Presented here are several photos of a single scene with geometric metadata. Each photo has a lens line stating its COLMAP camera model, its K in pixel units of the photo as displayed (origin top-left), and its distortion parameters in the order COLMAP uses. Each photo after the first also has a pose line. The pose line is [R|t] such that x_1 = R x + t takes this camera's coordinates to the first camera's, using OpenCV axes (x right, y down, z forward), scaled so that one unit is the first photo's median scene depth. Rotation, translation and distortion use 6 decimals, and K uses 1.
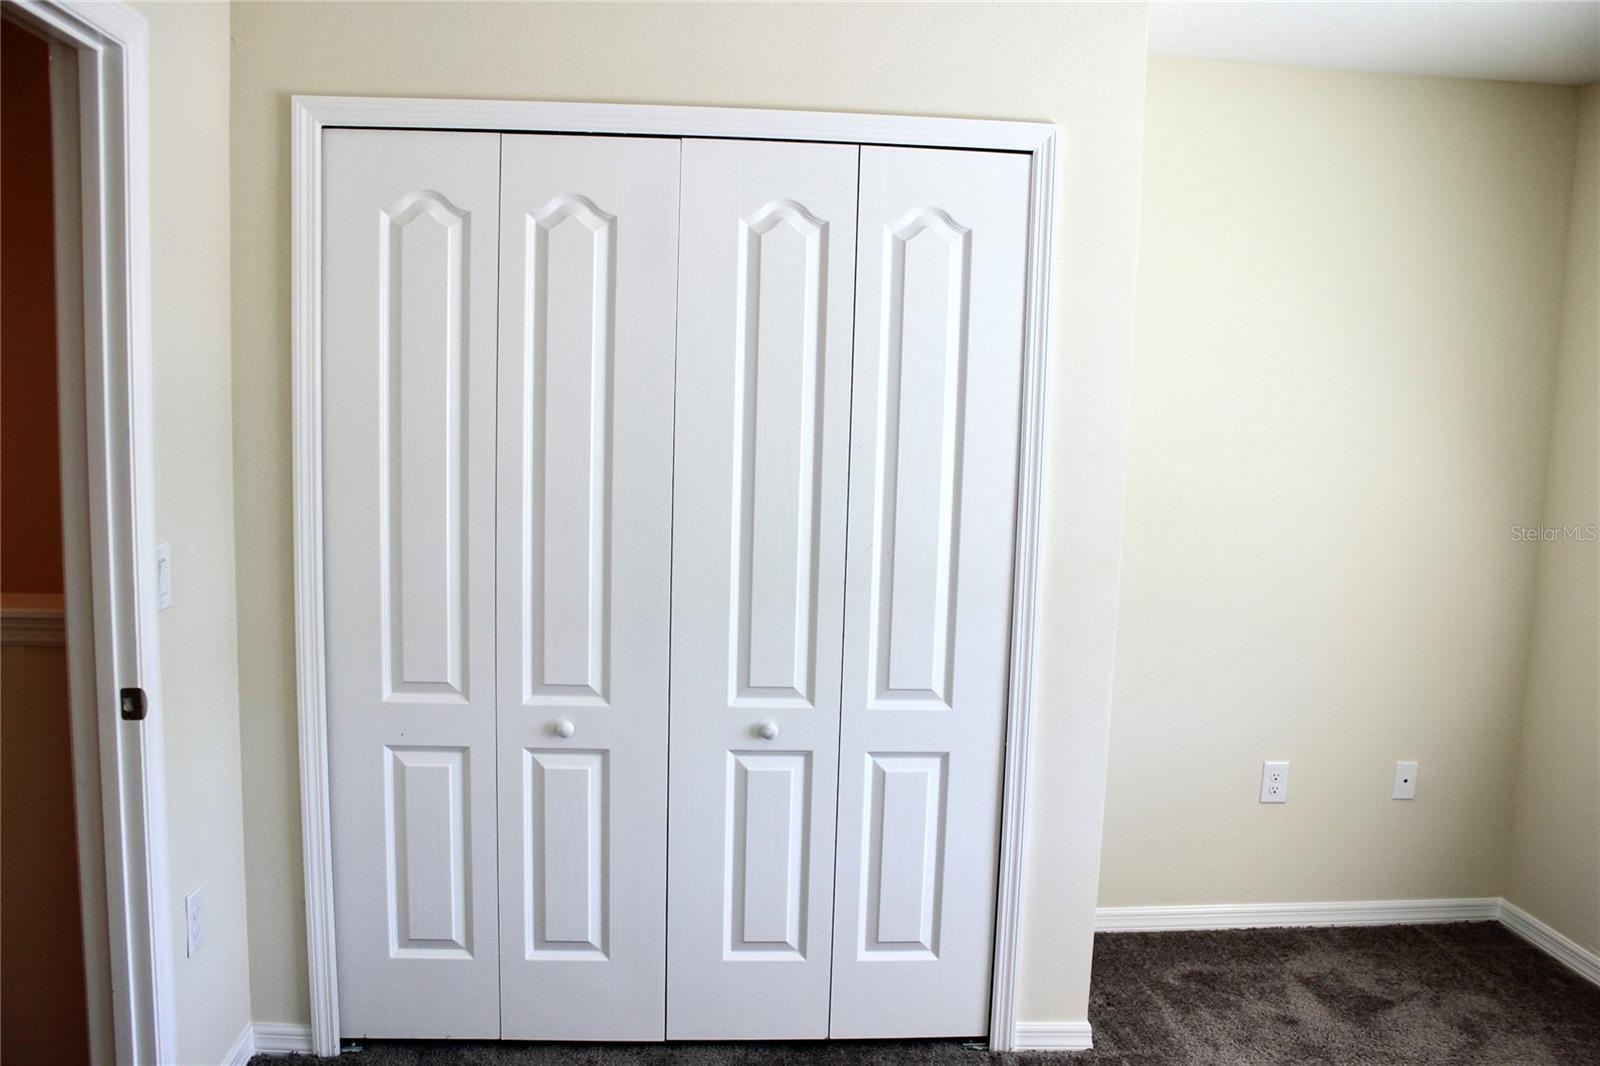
lens RADIAL K [[1335.3, 0, 793.2], [0, 1335.3, 540.6], [0, 0, 1]] dist [-0.156910, 0.120875]
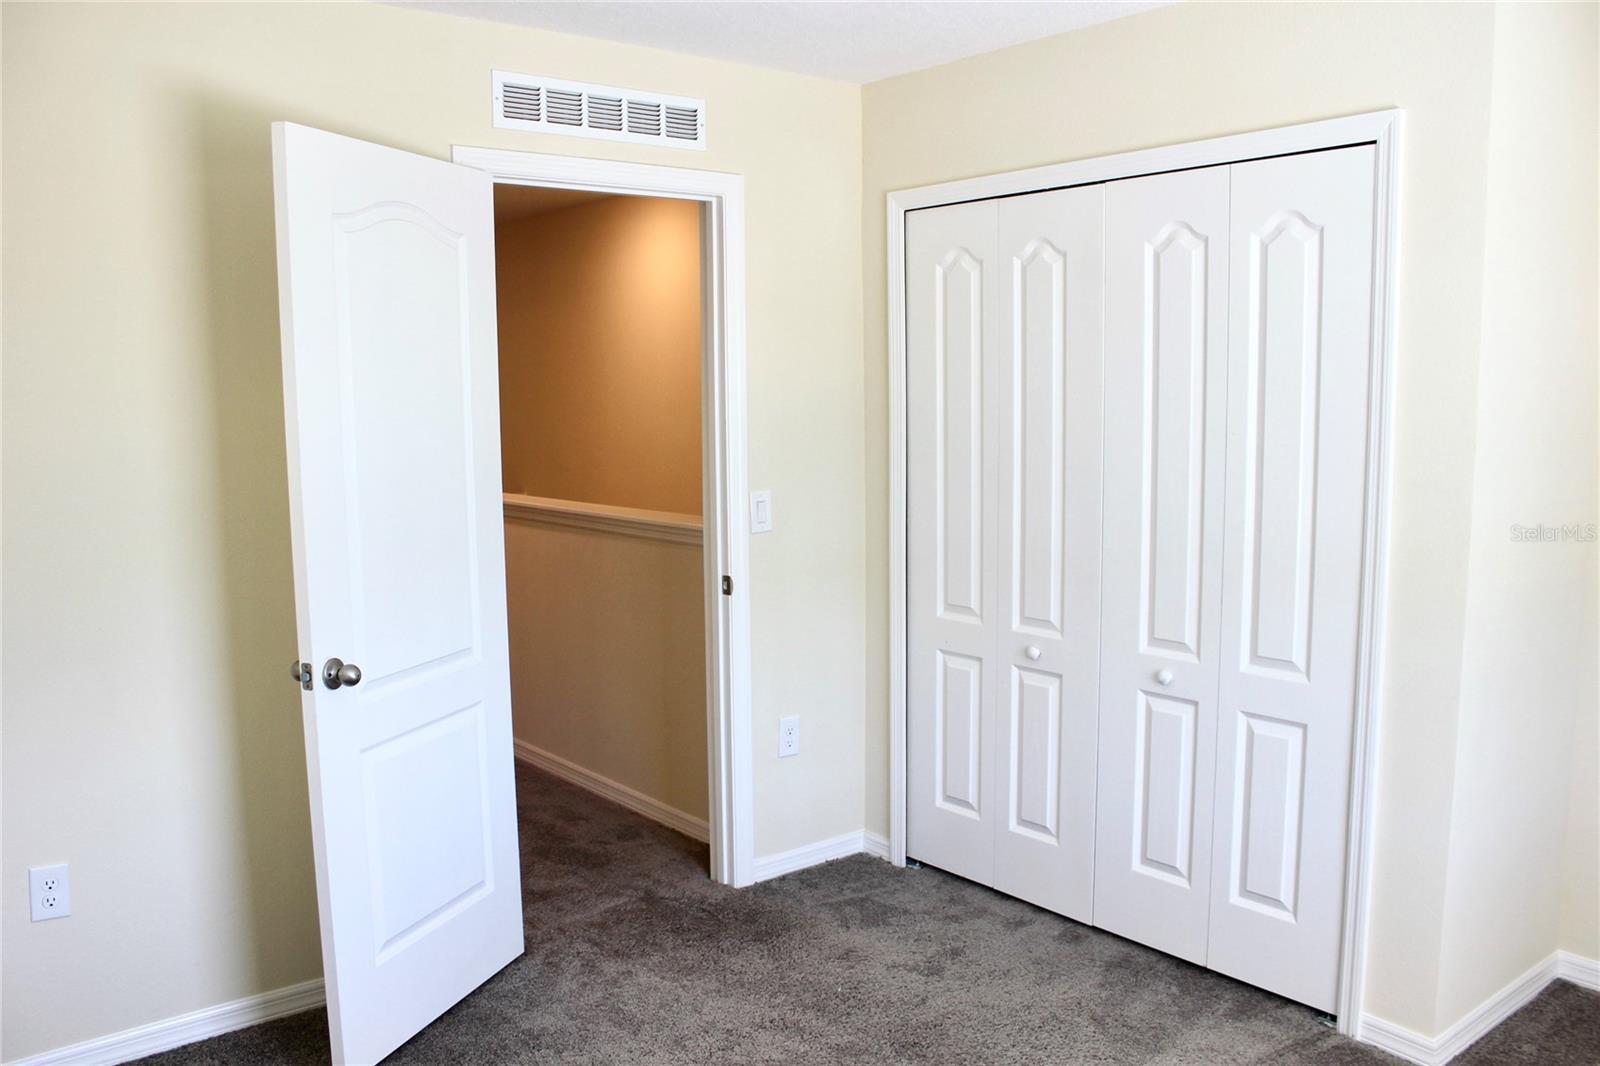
lens RADIAL K [[1335.3, 0, 799.3], [0, 1335.3, 531.9], [0, 0, 1]] dist [-0.156910, 0.120875]
pose [[0.560584, 0.055537, -0.826233, 0.744949], [-0.063053, 0.997715, 0.024283, 0.007855], [0.825694, 0.038484, 0.562804, 0.083522]]
